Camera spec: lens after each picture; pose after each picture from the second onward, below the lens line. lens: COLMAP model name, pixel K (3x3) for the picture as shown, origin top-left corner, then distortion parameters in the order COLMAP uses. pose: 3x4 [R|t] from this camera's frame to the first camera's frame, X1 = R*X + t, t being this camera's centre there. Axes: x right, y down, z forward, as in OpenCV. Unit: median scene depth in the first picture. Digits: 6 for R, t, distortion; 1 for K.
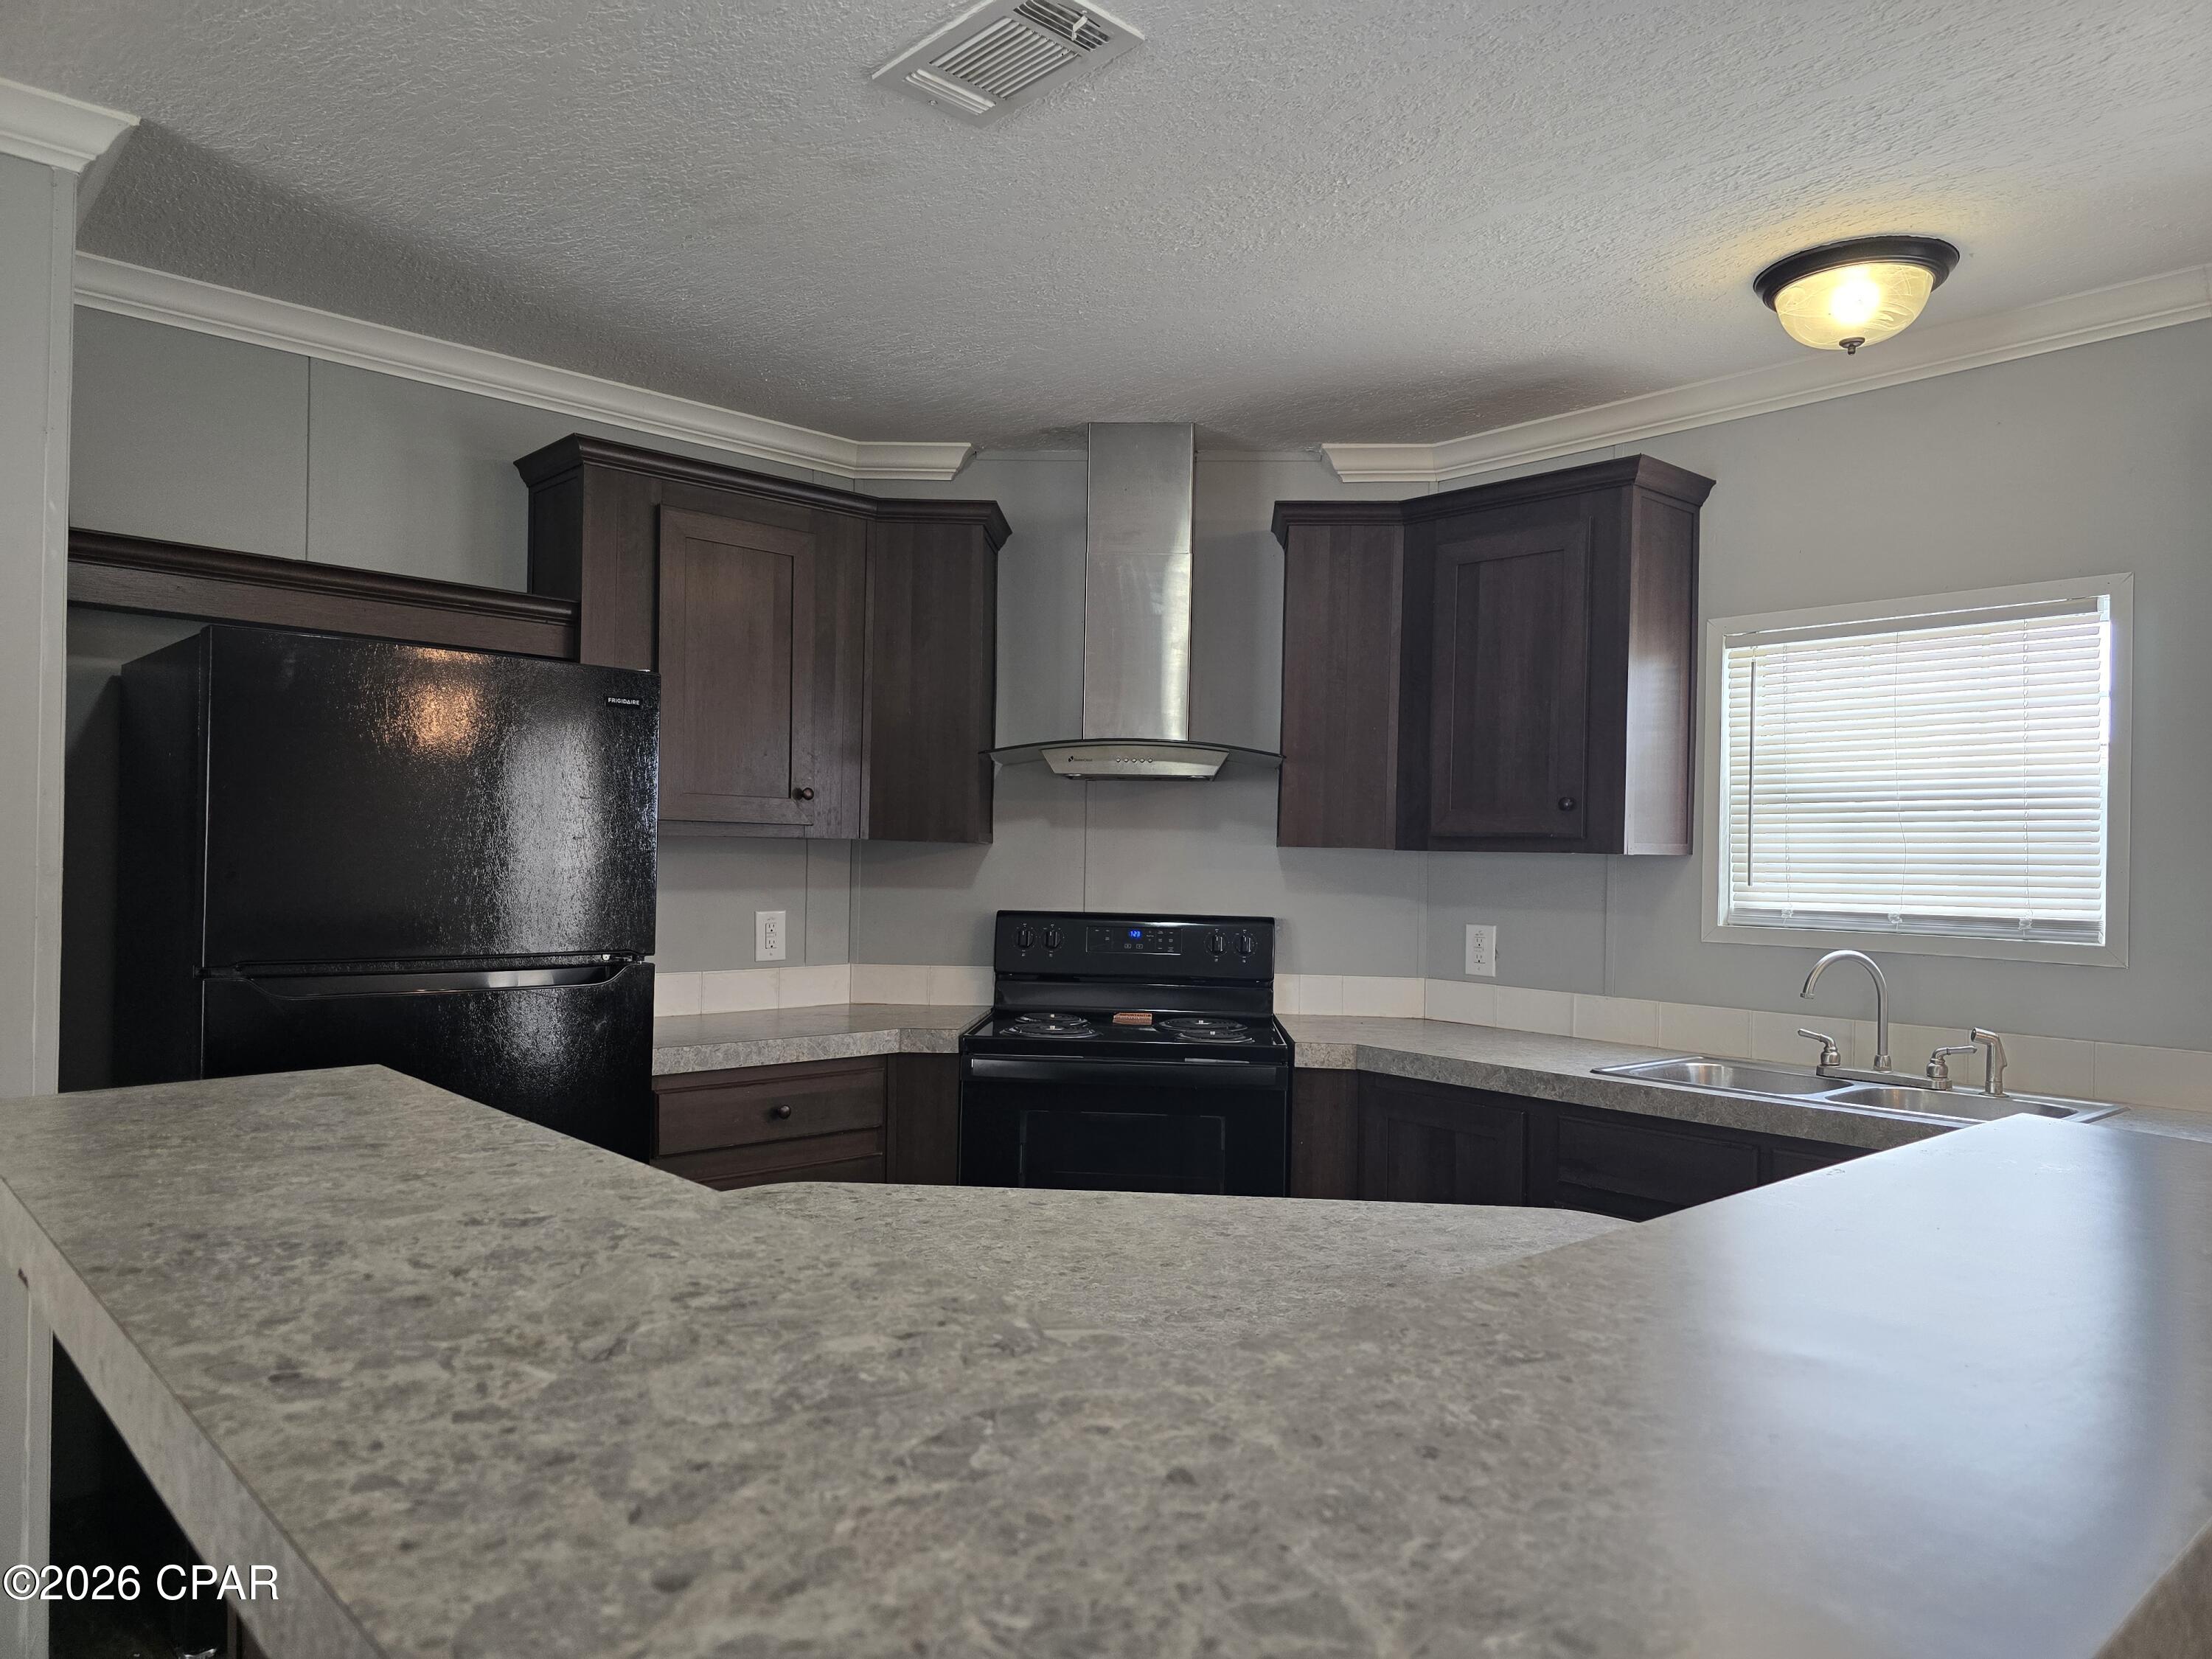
lens RADIAL K [[1506.2, 0, 1098.3], [0, 1506.2, 846.6], [0, 0, 1]] dist [0.061858, -0.041674]
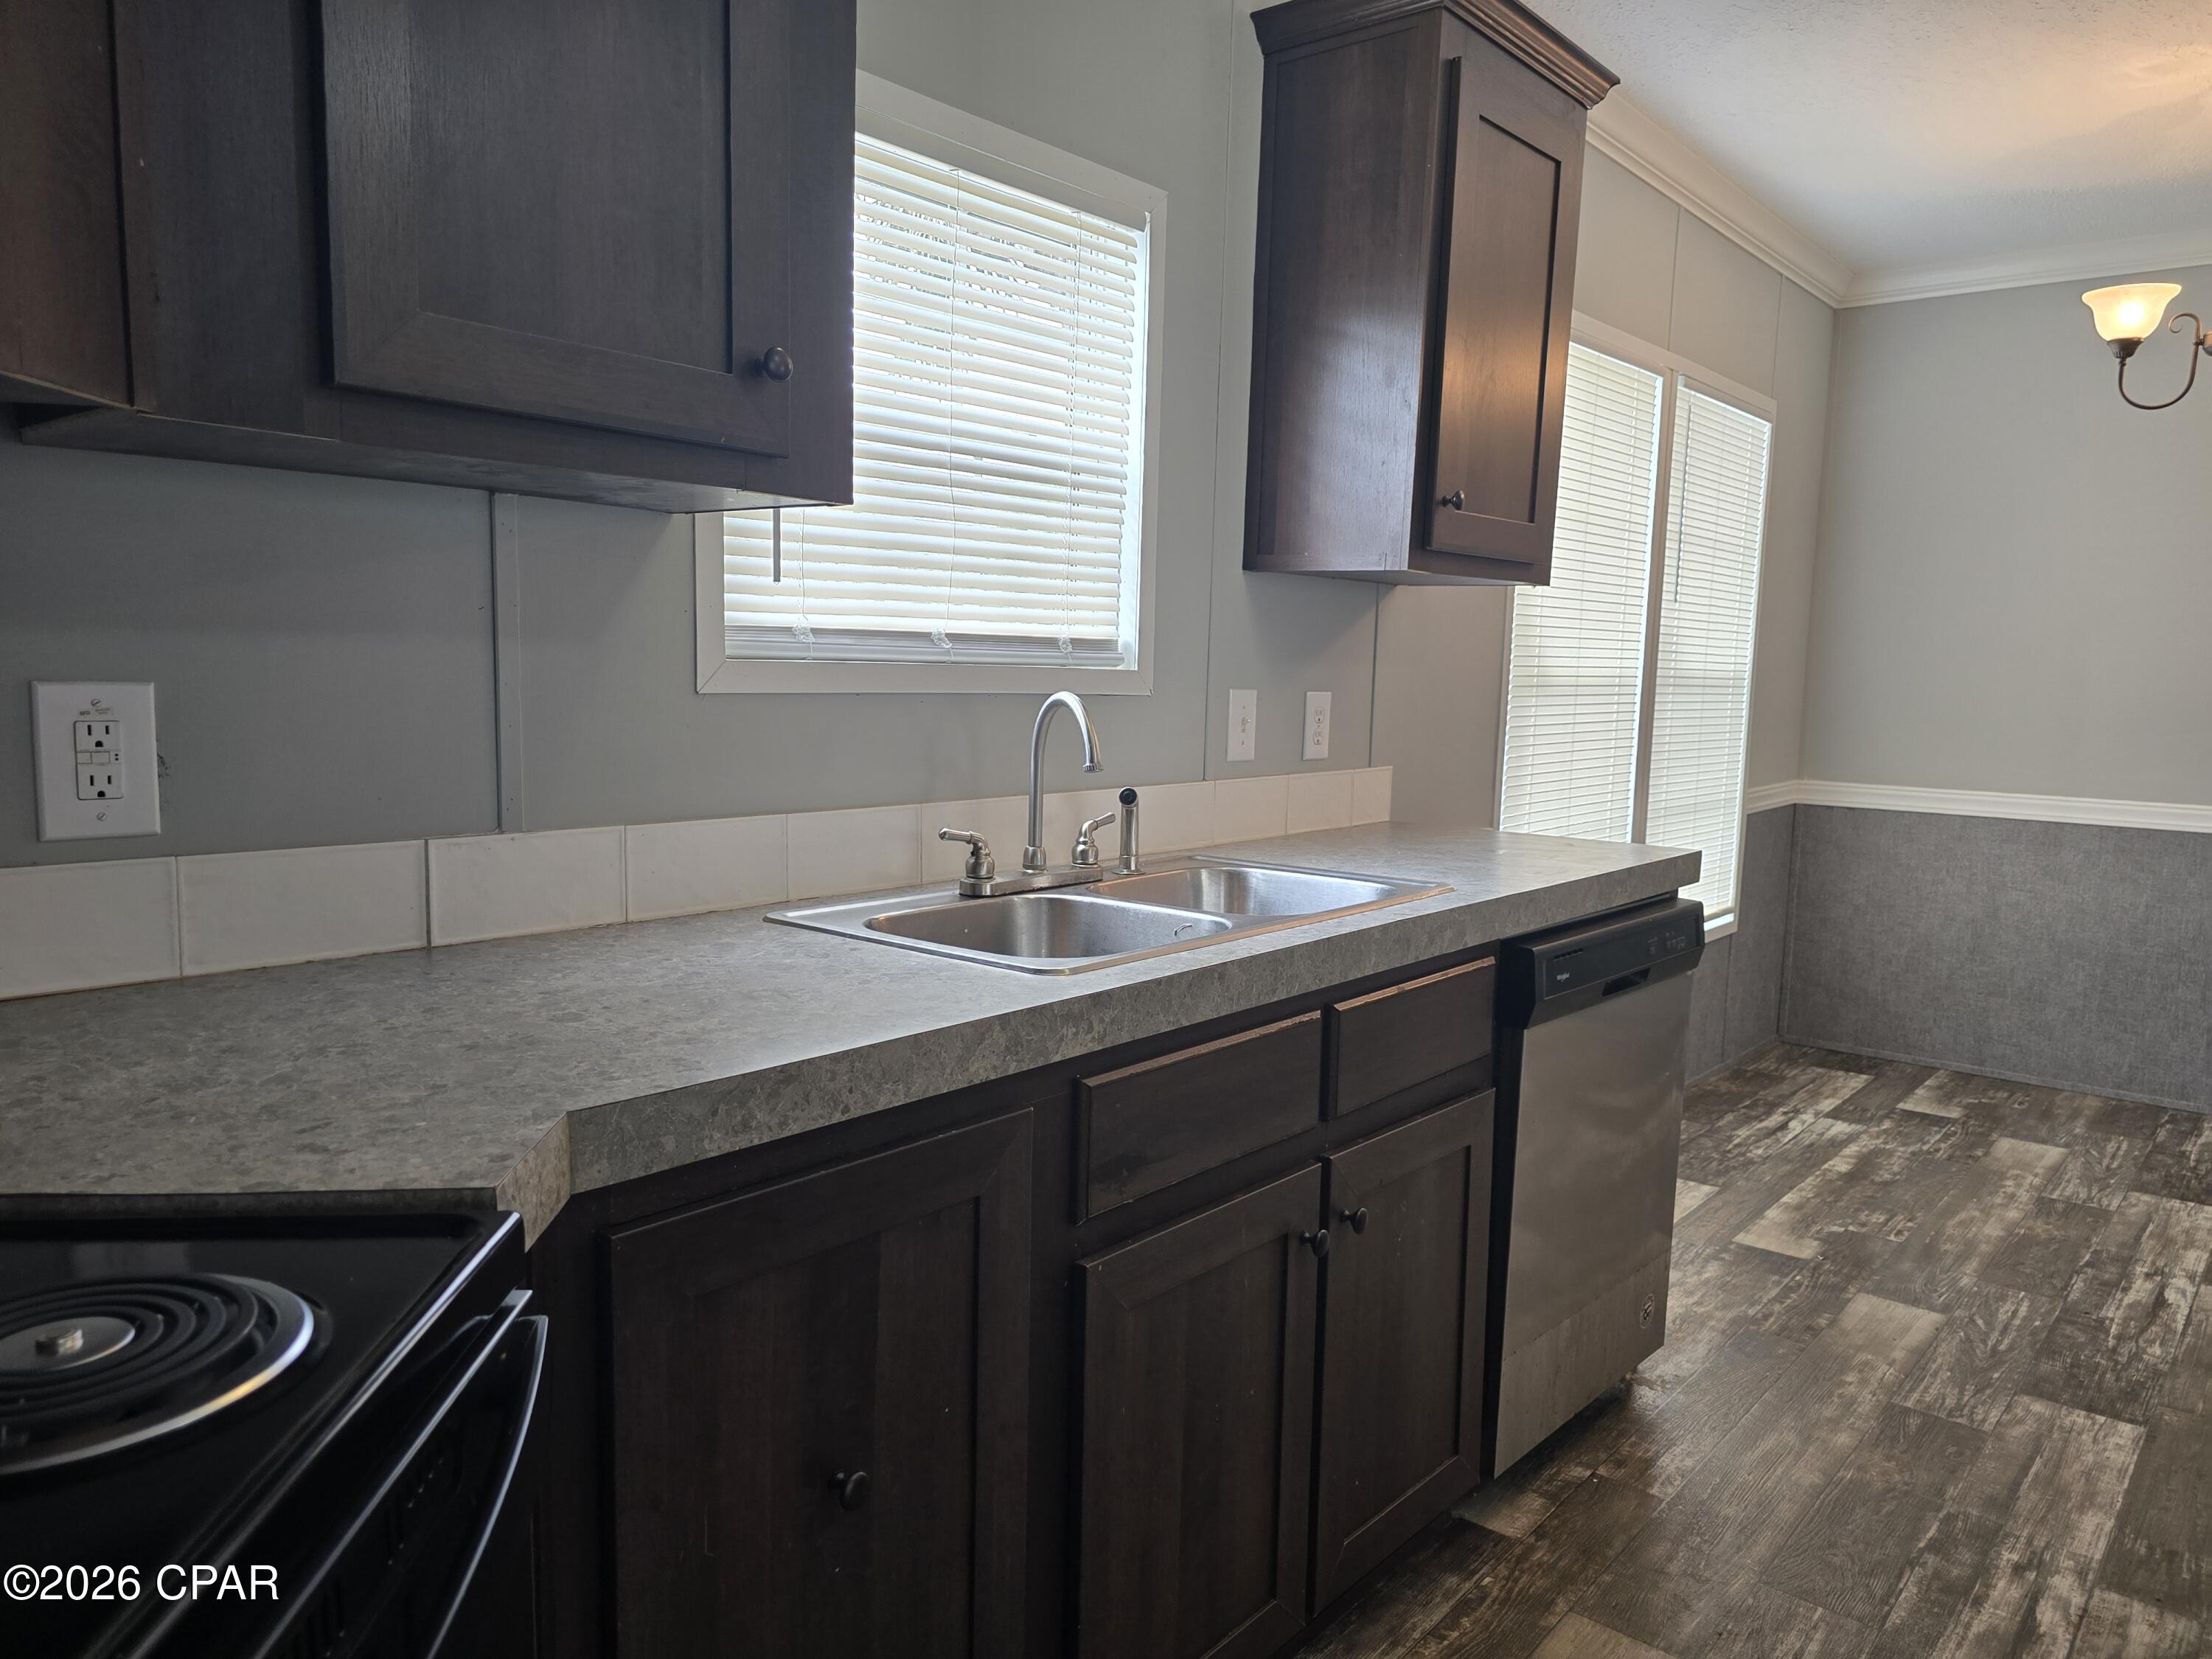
lens RADIAL K [[1506.2, 0, 1172.9], [0, 1506.2, 838.9], [0, 0, 1]] dist [0.061858, -0.041674]
pose [[-0.148120, -0.139462, 0.979087, -0.125441], [-0.029205, 0.990192, 0.136626, 0.038358], [-0.988538, -0.008358, -0.150740, 0.962986]]
